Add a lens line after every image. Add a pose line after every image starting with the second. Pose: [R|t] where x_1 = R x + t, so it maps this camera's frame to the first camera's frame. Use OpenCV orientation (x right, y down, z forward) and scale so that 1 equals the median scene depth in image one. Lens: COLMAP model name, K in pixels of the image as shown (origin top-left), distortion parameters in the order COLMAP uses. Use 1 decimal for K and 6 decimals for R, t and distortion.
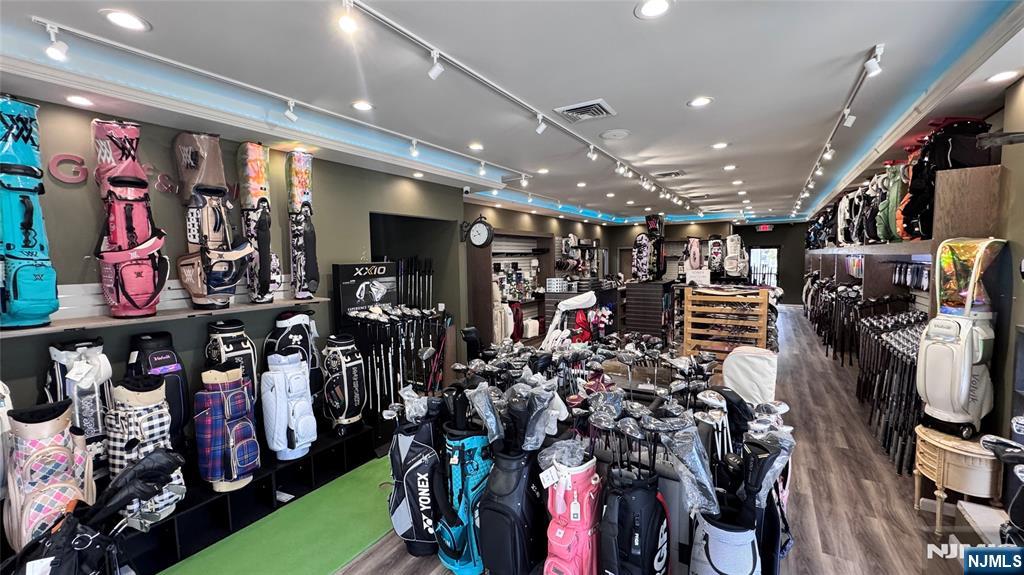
lens RADIAL K [[406.7, 0, 512.0], [0, 406.7, 287.5], [0, 0, 1]] dist [-0.000493, 0.000125]
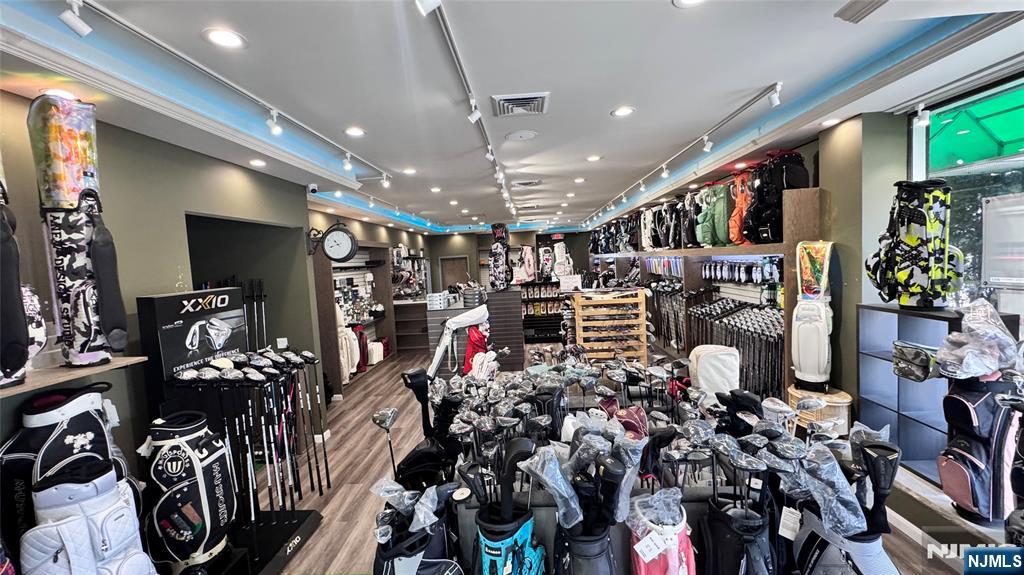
lens RADIAL K [[406.7, 0, 512.0], [0, 406.7, 287.5], [0, 0, 1]] dist [-0.000493, 0.000125]
pose [[0.869753, -0.065931, 0.489063, -0.275456], [0.077615, 0.996977, -0.003628, -0.030014], [-0.487345, 0.041114, 0.872241, 0.233997]]
